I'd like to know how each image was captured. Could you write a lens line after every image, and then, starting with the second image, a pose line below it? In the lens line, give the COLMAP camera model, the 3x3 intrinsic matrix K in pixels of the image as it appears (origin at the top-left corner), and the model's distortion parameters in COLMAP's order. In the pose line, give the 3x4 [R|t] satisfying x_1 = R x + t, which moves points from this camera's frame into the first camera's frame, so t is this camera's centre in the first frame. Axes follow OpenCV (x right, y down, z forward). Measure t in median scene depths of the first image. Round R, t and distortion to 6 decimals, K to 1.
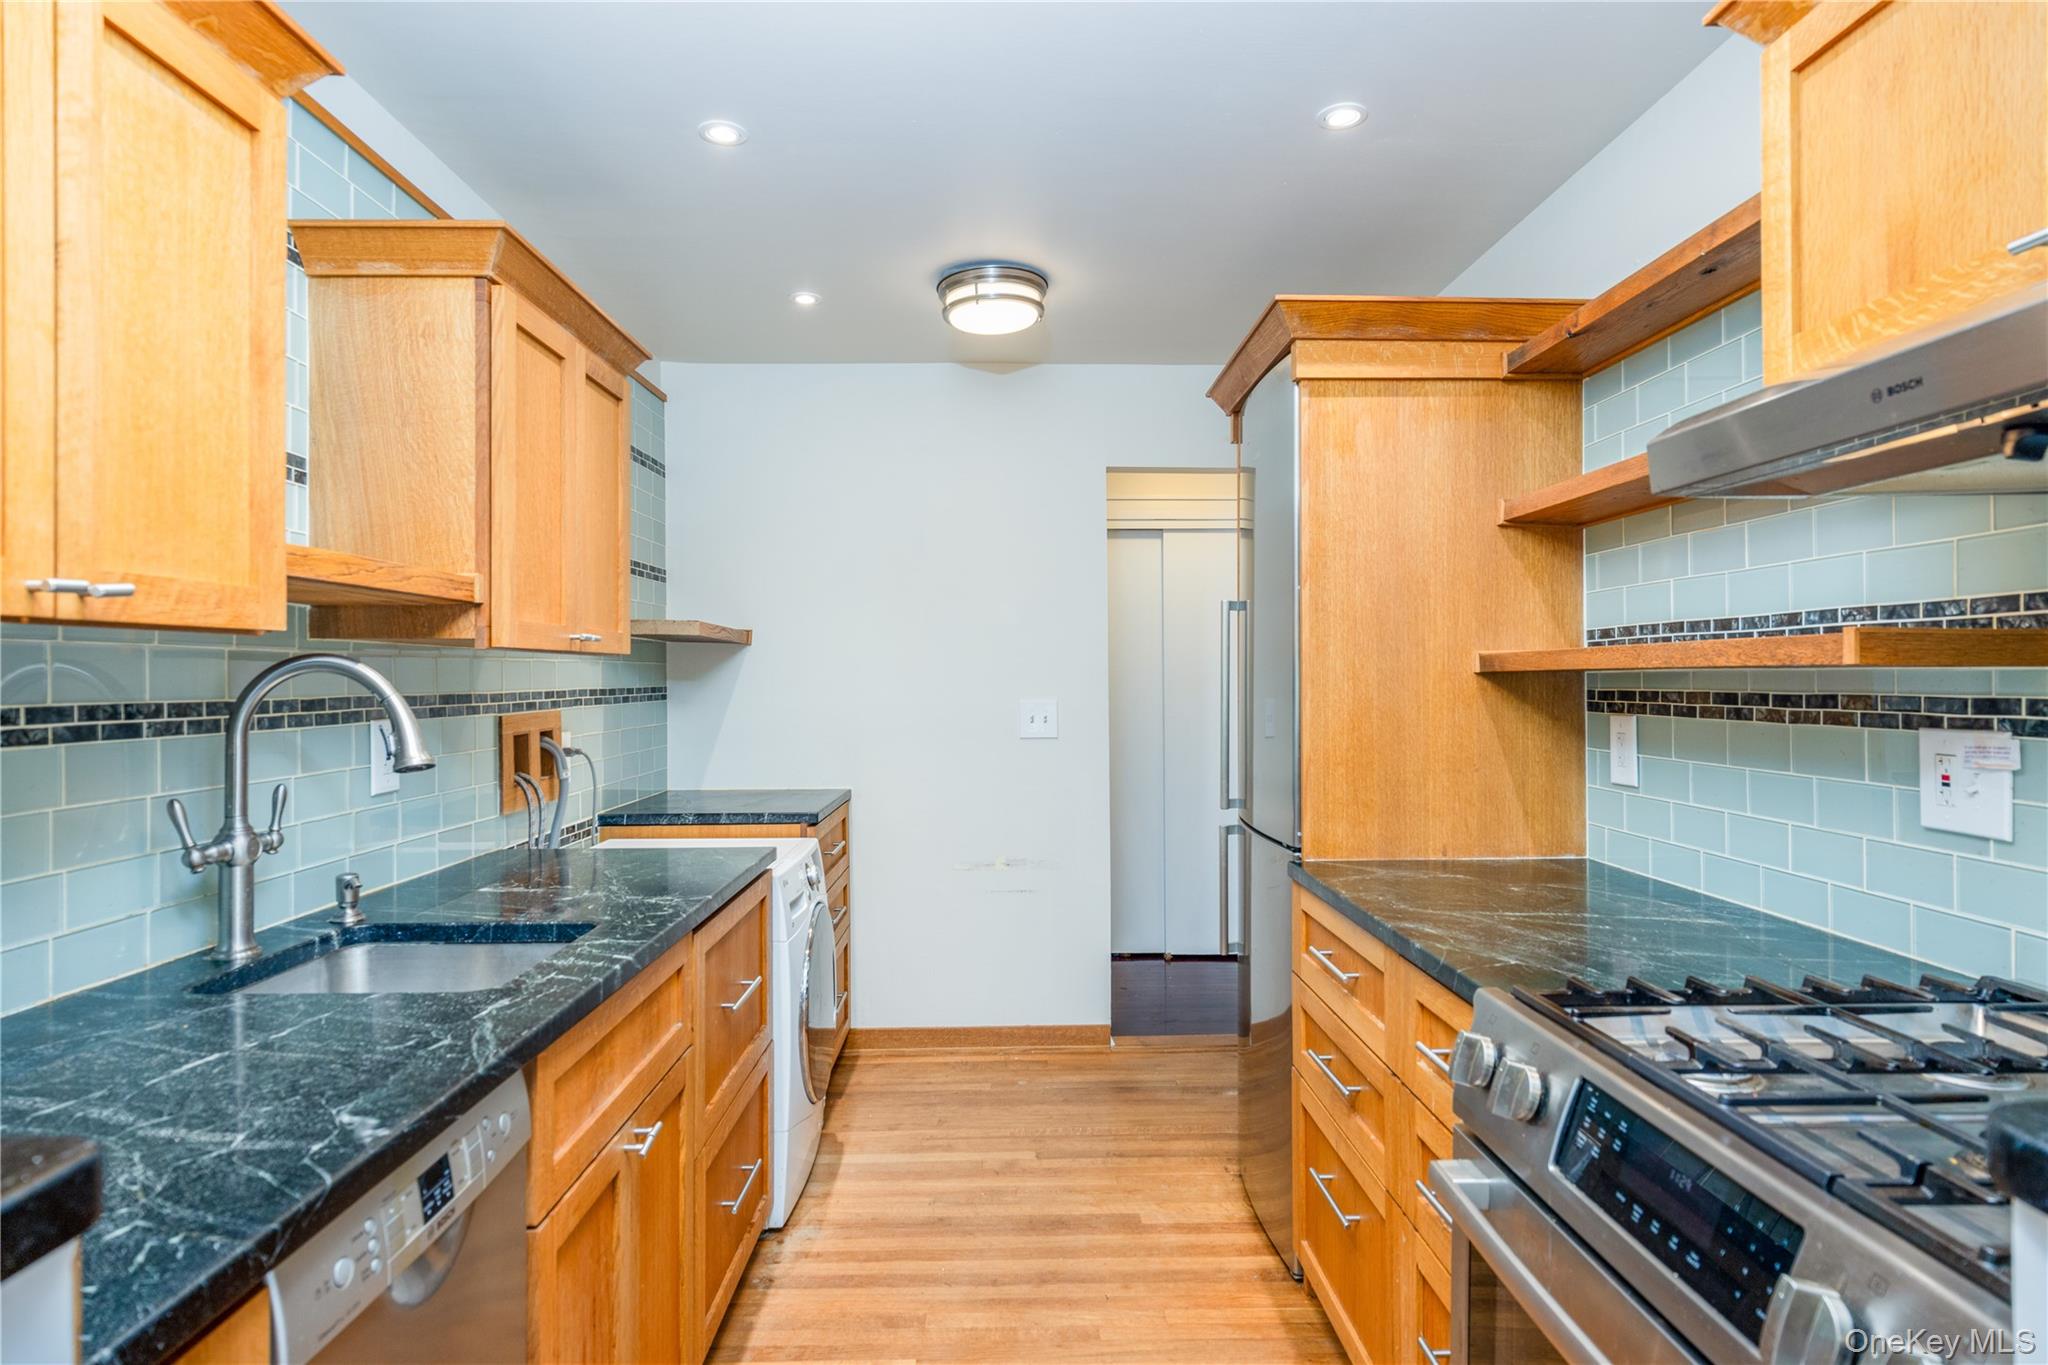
lens RADIAL K [[1115.3, 0, 1027.4], [0, 1115.3, 678.5], [0, 0, 1]] dist [-0.004593, -0.001811]
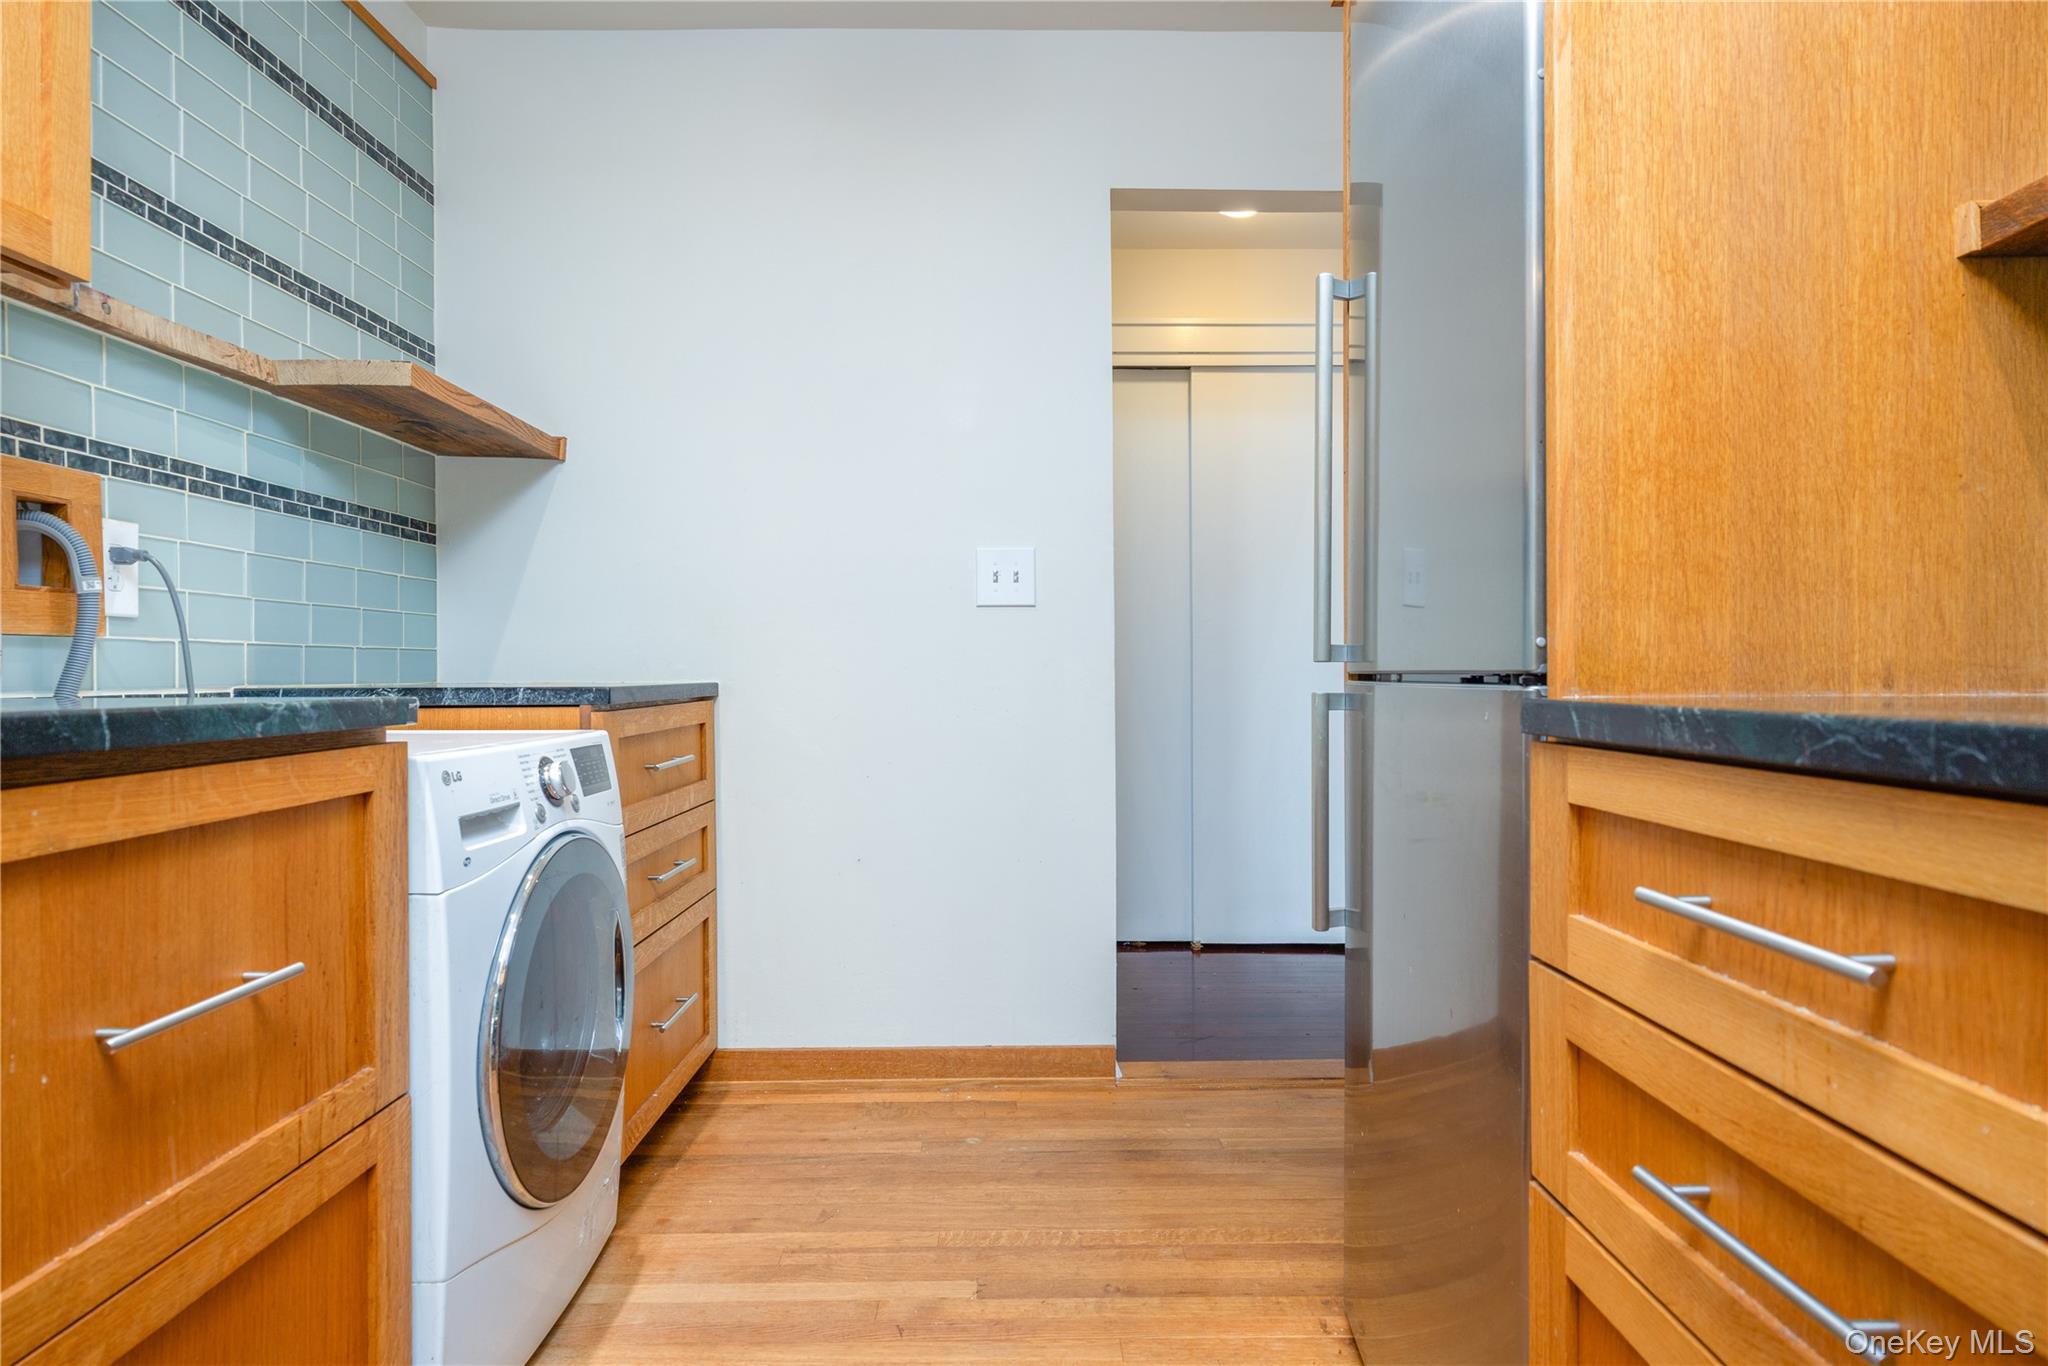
lens RADIAL K [[1115.3, 0, 1023.8], [0, 1115.3, 680.3], [0, 0, 1]] dist [-0.004593, -0.001811]
pose [[0.999878, 0.000929, -0.015590, 0.035719], [-0.000865, 0.999991, 0.004152, 0.109327], [0.015594, -0.004138, 0.999870, 0.403215]]
